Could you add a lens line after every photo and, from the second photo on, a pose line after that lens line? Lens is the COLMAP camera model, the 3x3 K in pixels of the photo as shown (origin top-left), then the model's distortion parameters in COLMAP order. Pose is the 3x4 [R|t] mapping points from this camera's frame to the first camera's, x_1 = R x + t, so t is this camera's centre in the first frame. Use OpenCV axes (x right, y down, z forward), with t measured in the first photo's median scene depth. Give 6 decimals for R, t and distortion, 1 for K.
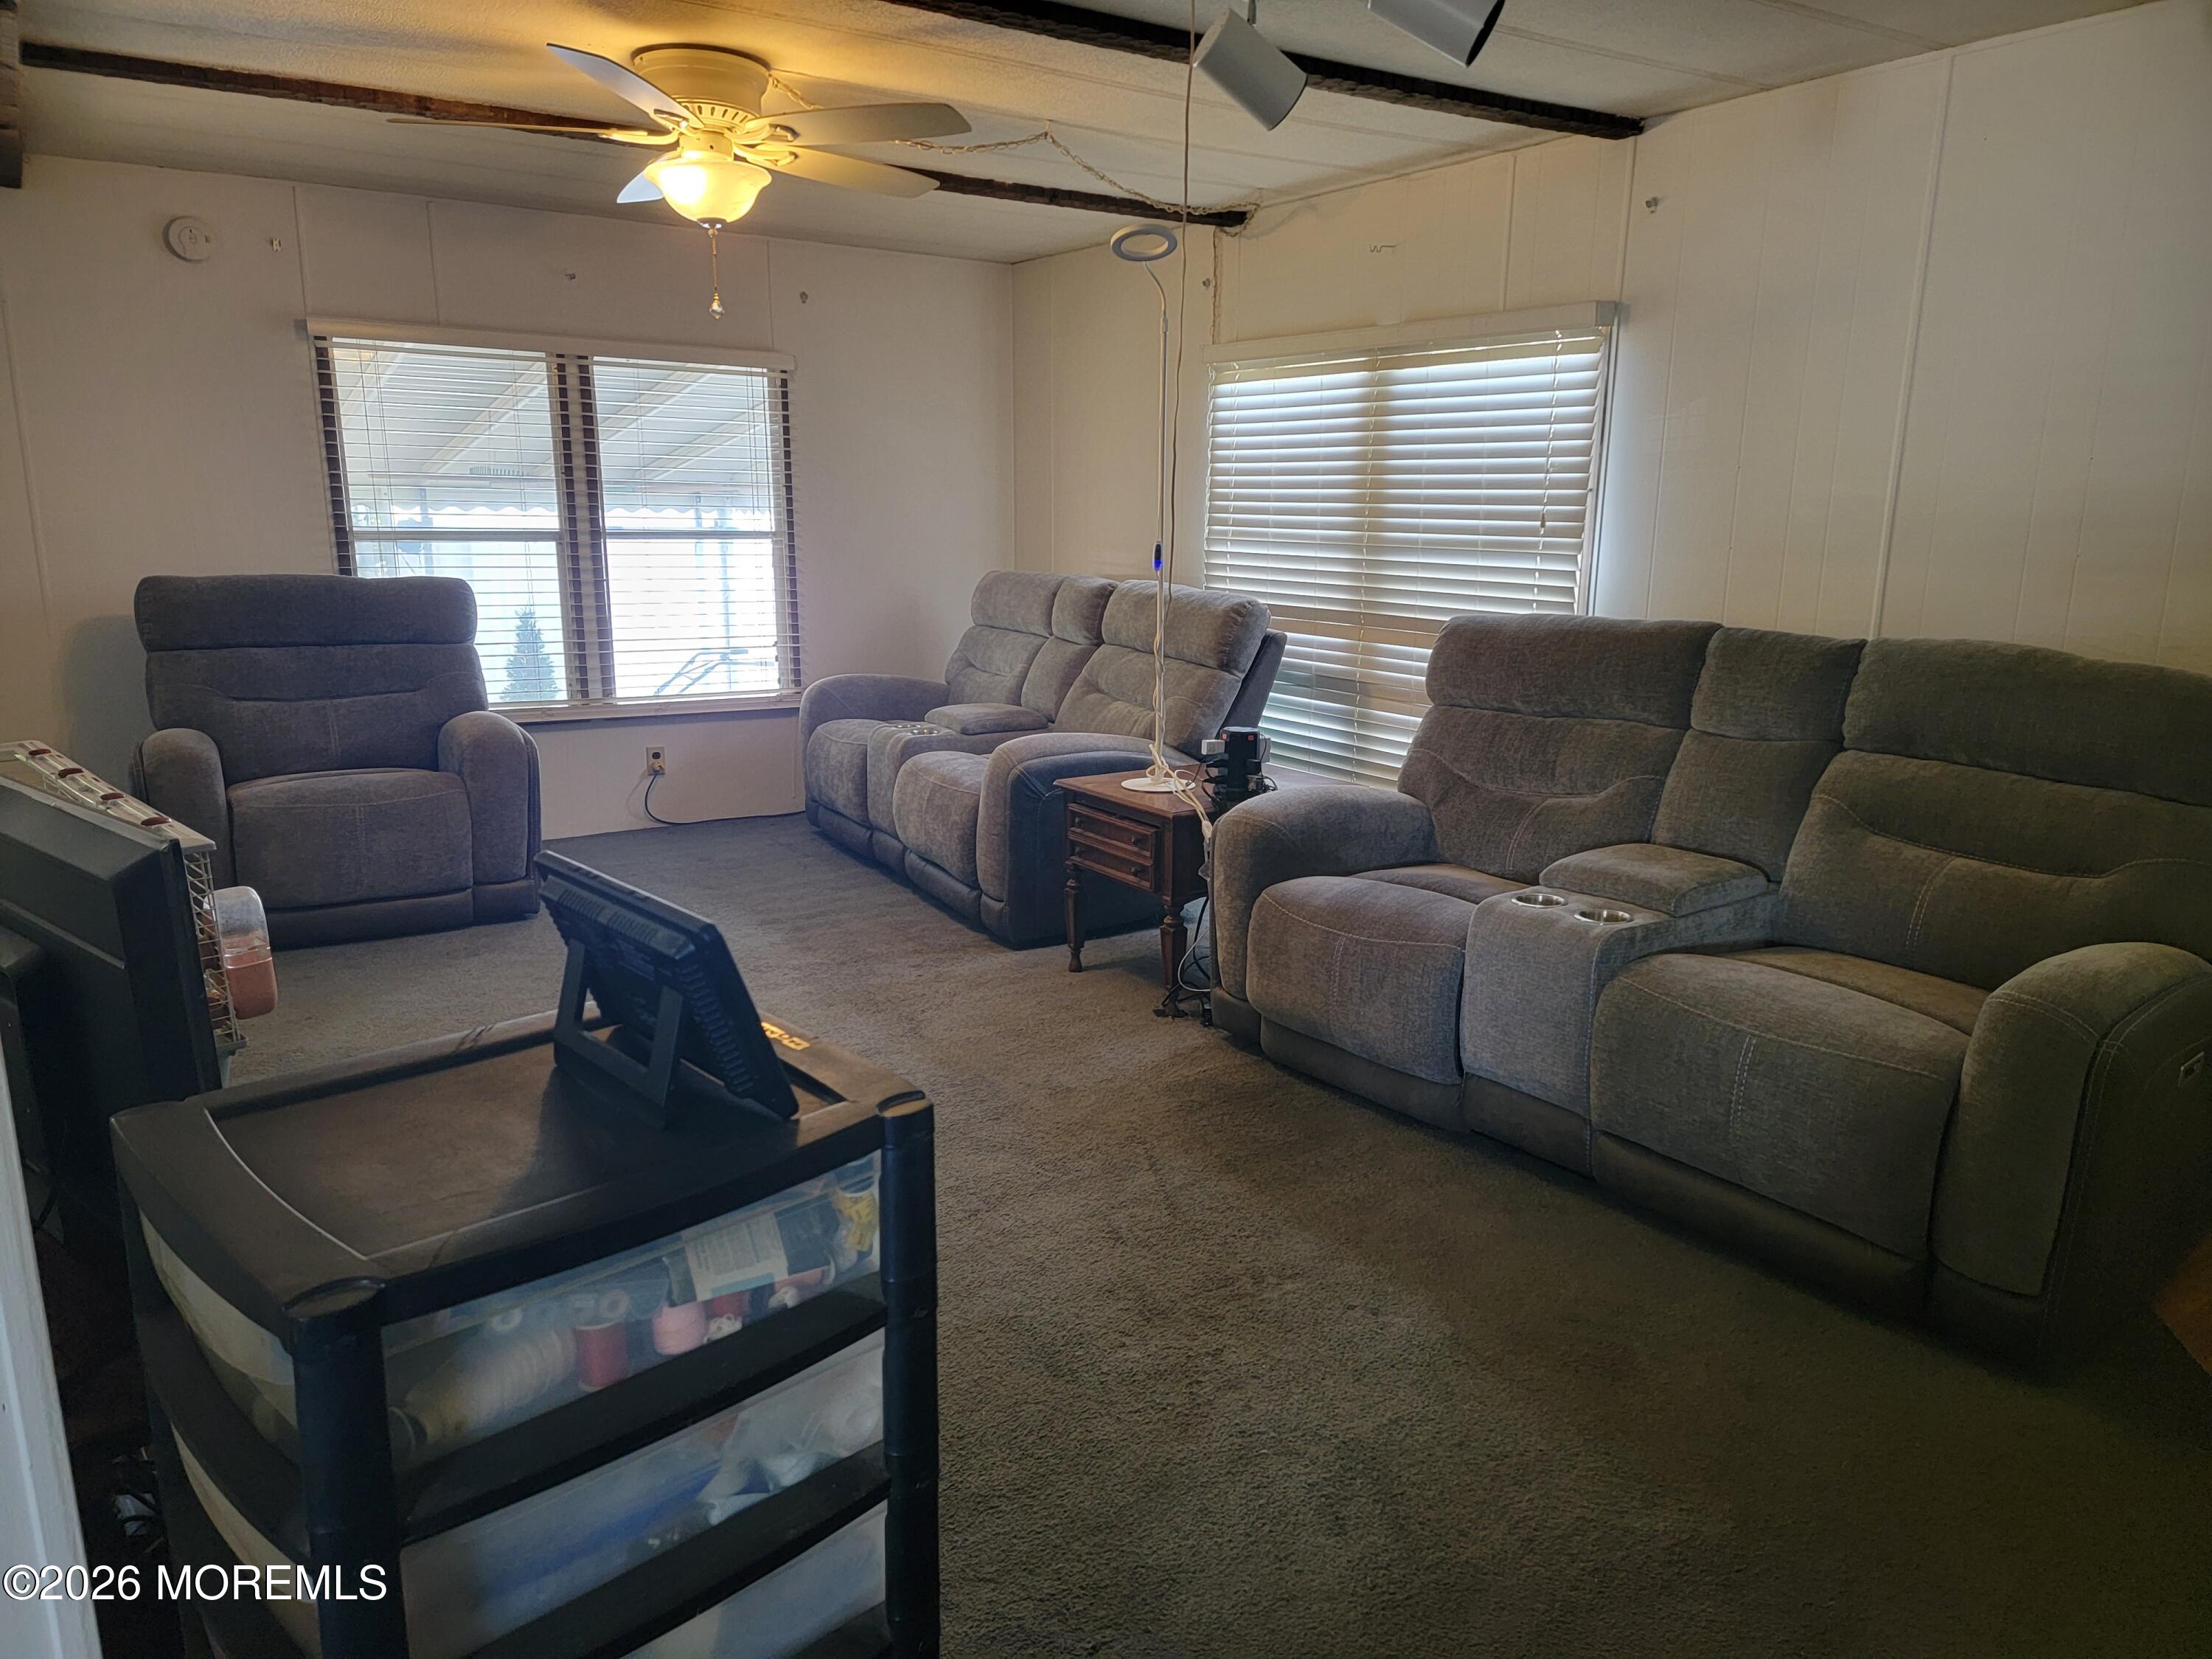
lens RADIAL K [[1528.4, 0, 1126.2], [0, 1528.4, 838.2], [0, 0, 1]] dist [0.087103, -0.071515]
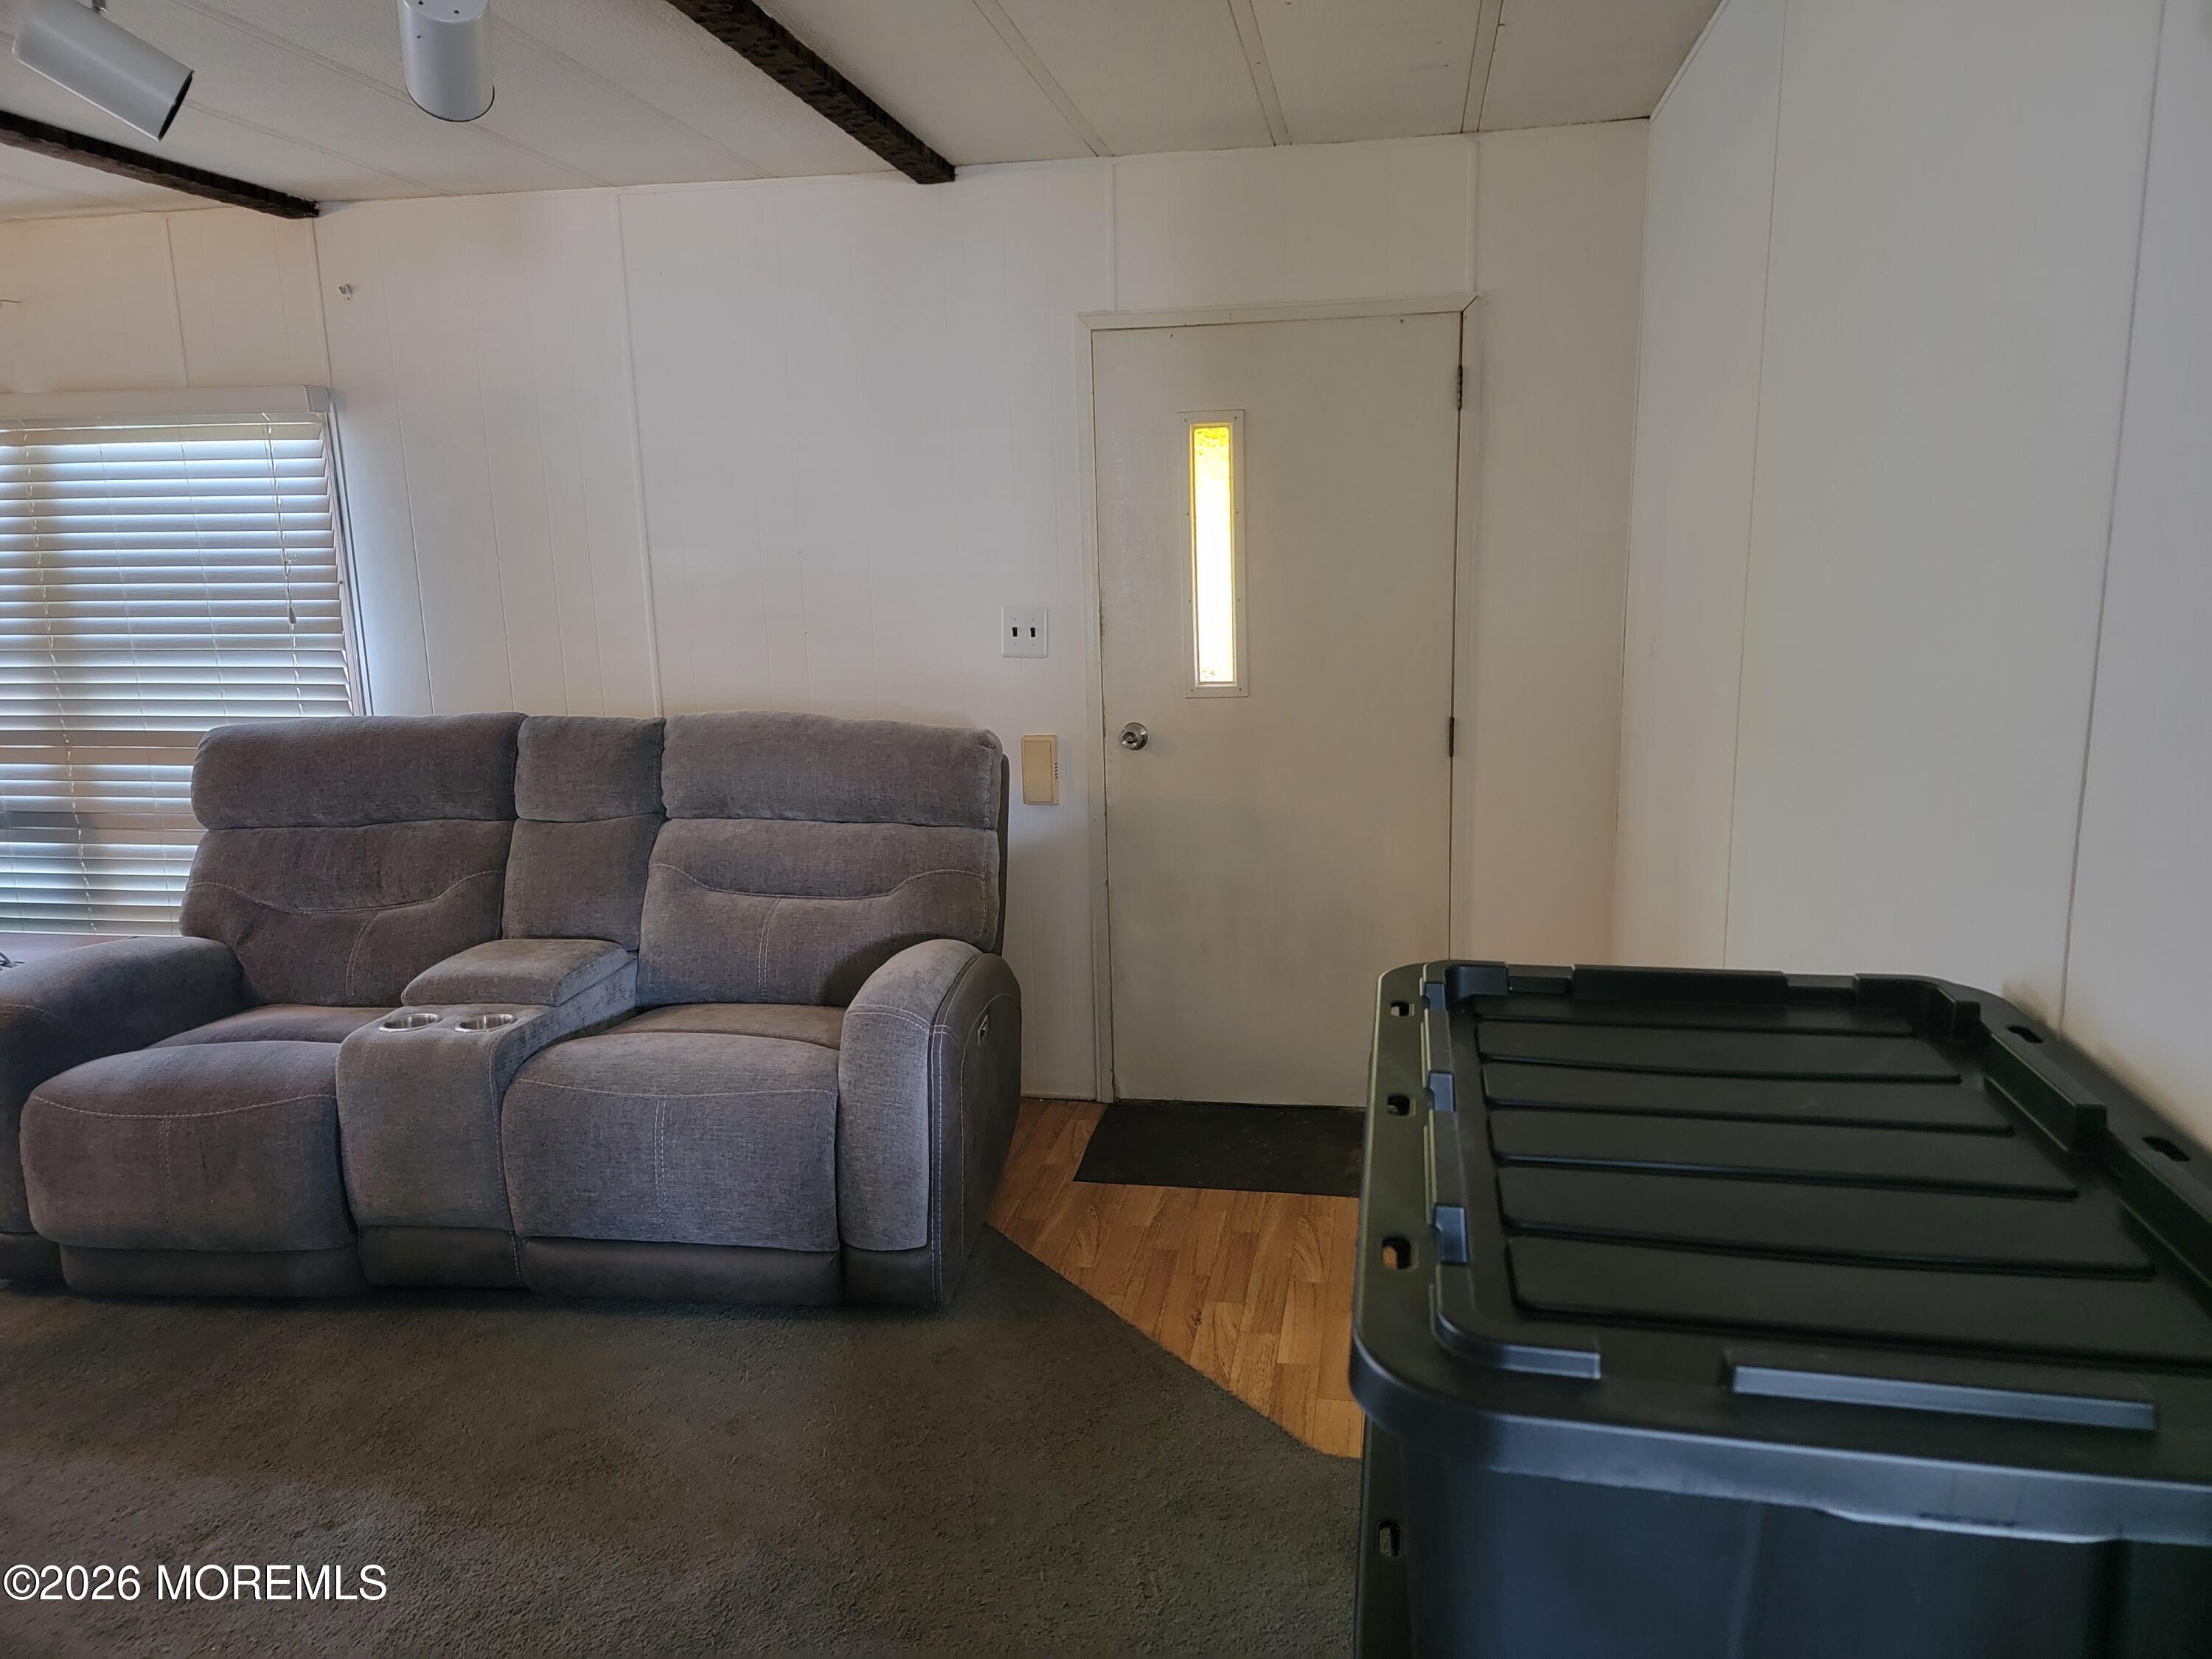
lens RADIAL K [[1528.4, 0, 1126.2], [0, 1528.4, 838.2], [0, 0, 1]] dist [0.087103, -0.071515]
pose [[0.701446, -0.153540, 0.695988, -0.052640], [0.181700, 0.982777, 0.033683, -0.017456], [-0.689173, 0.102835, 0.717263, 0.002660]]
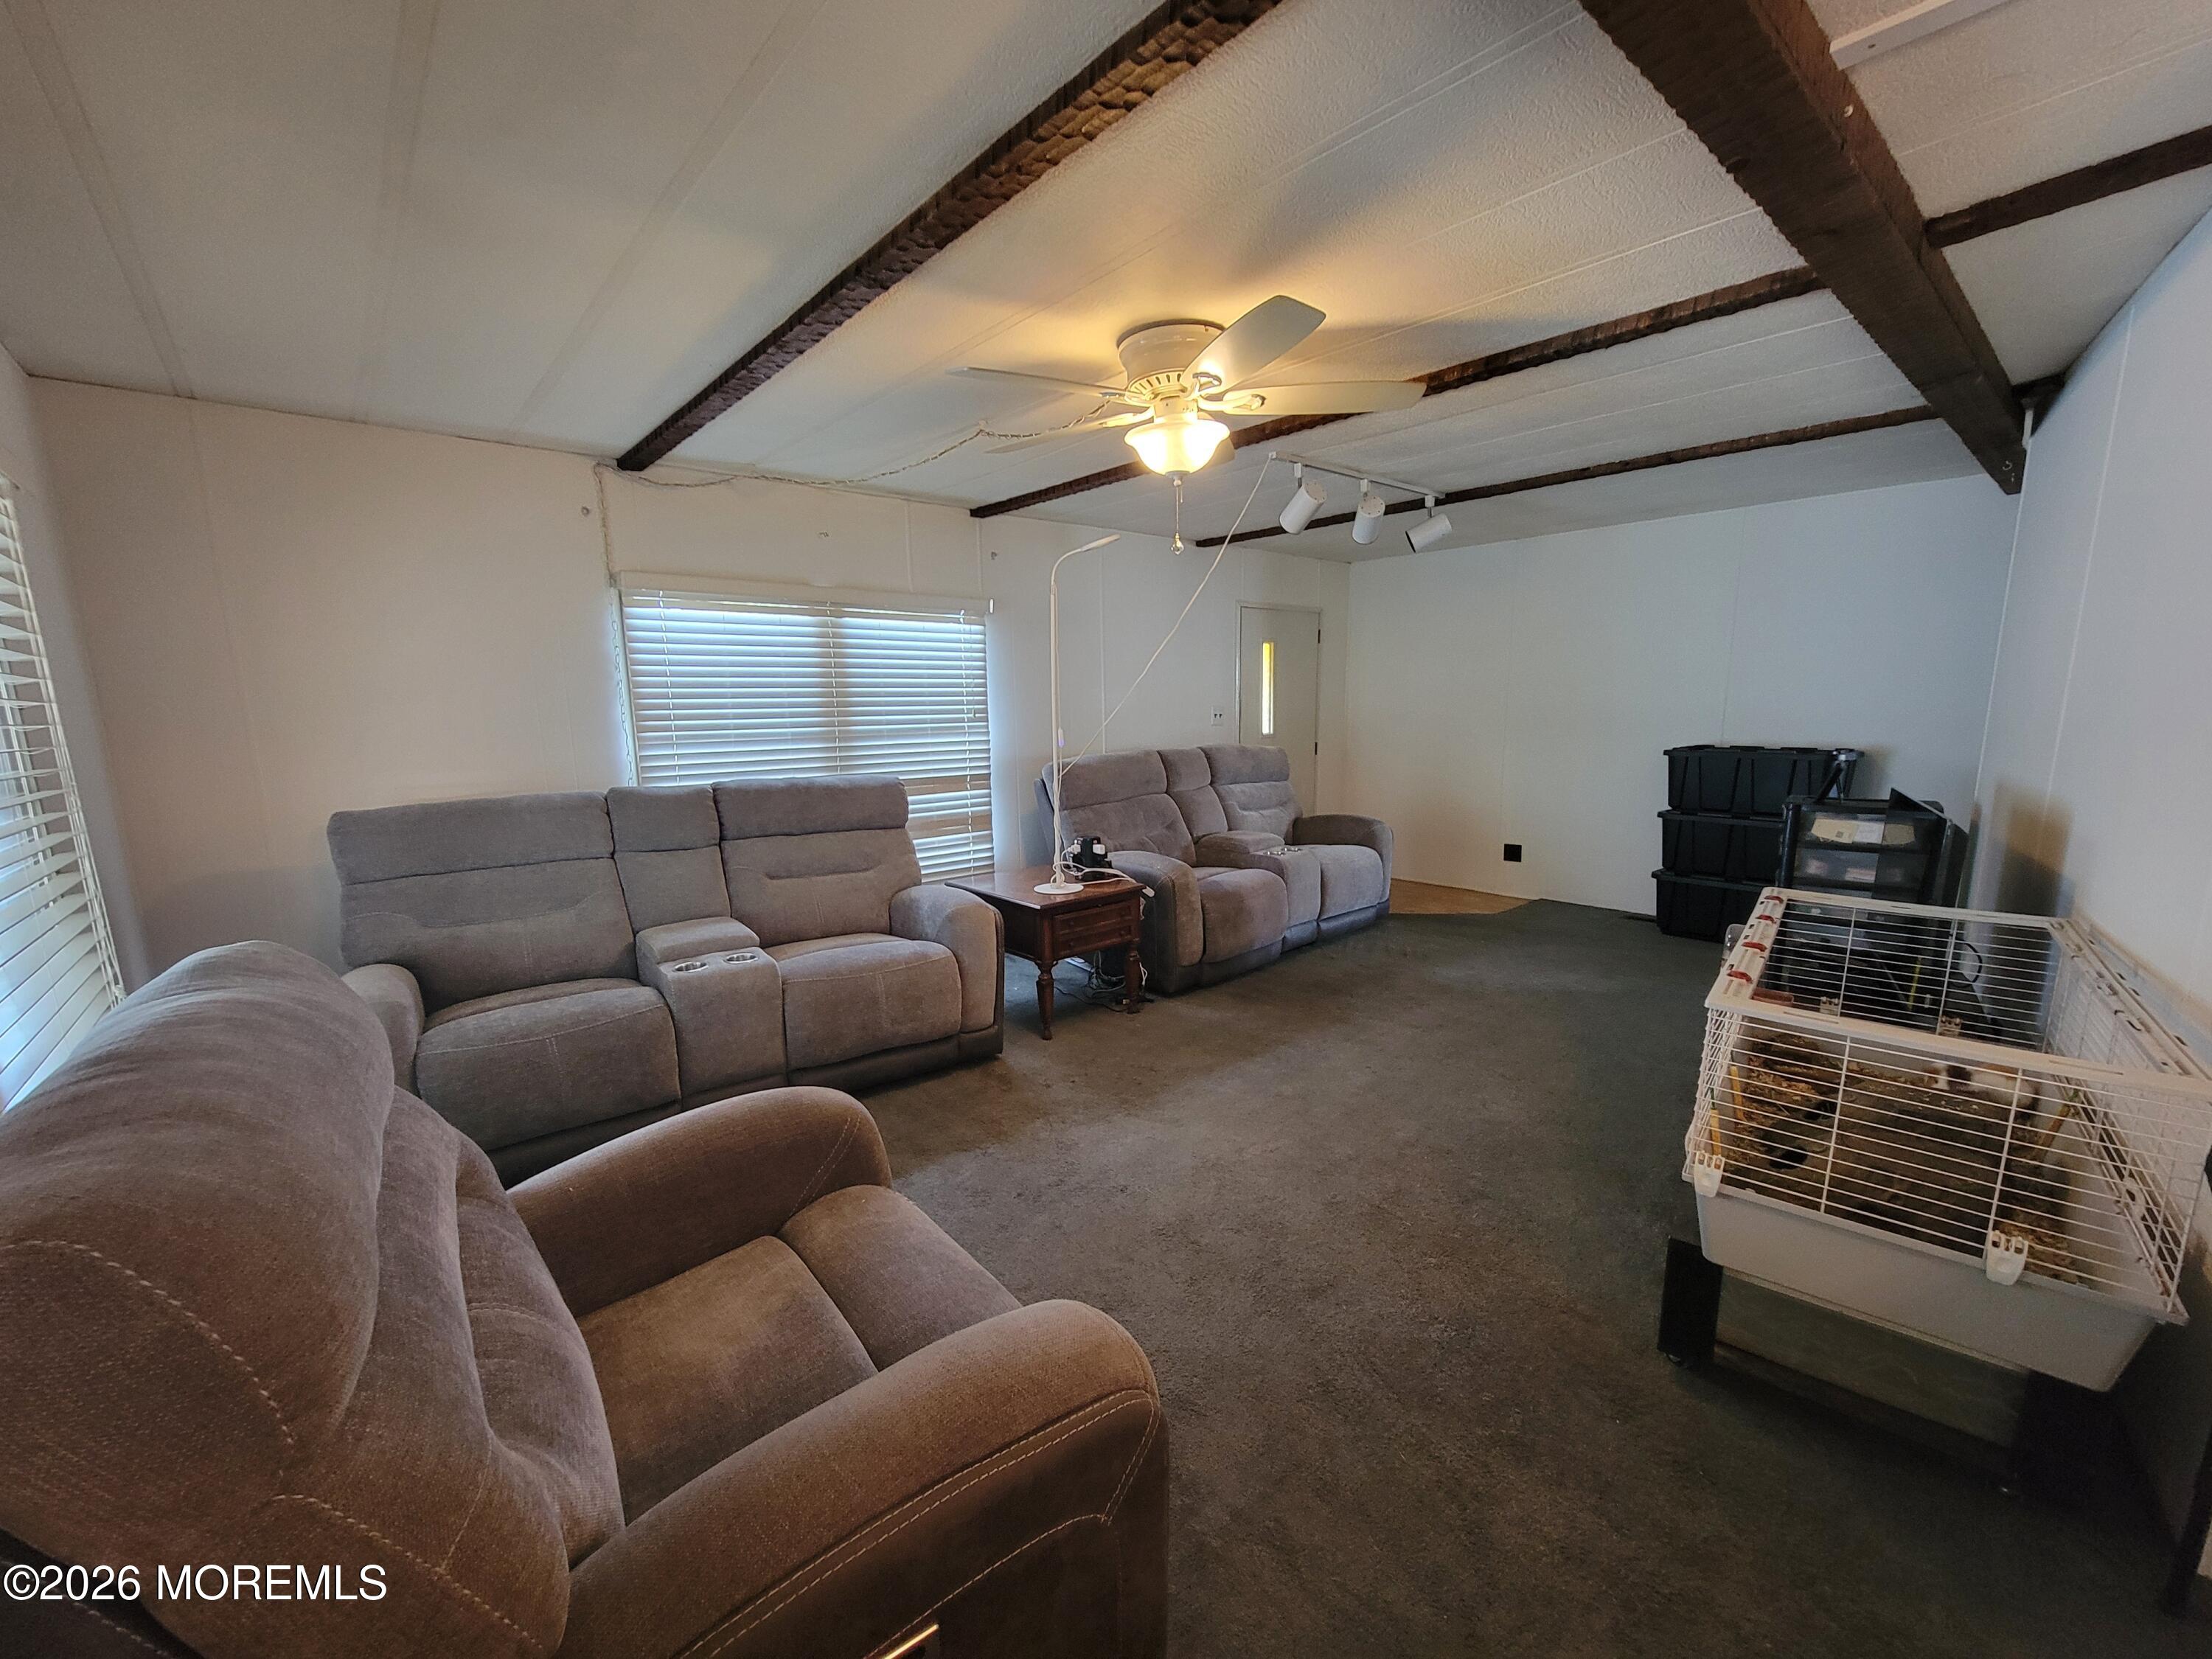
lens RADIAL K [[904.8, 0, 1096.5], [0, 904.8, 856.0], [0, 0, 1]] dist [0.000635, 0.000093]
pose [[-0.103044, -0.194380, 0.975499, -0.886227], [0.219054, 0.952207, 0.212877, -0.262149], [-0.970256, 0.235622, -0.055539, 1.039956]]
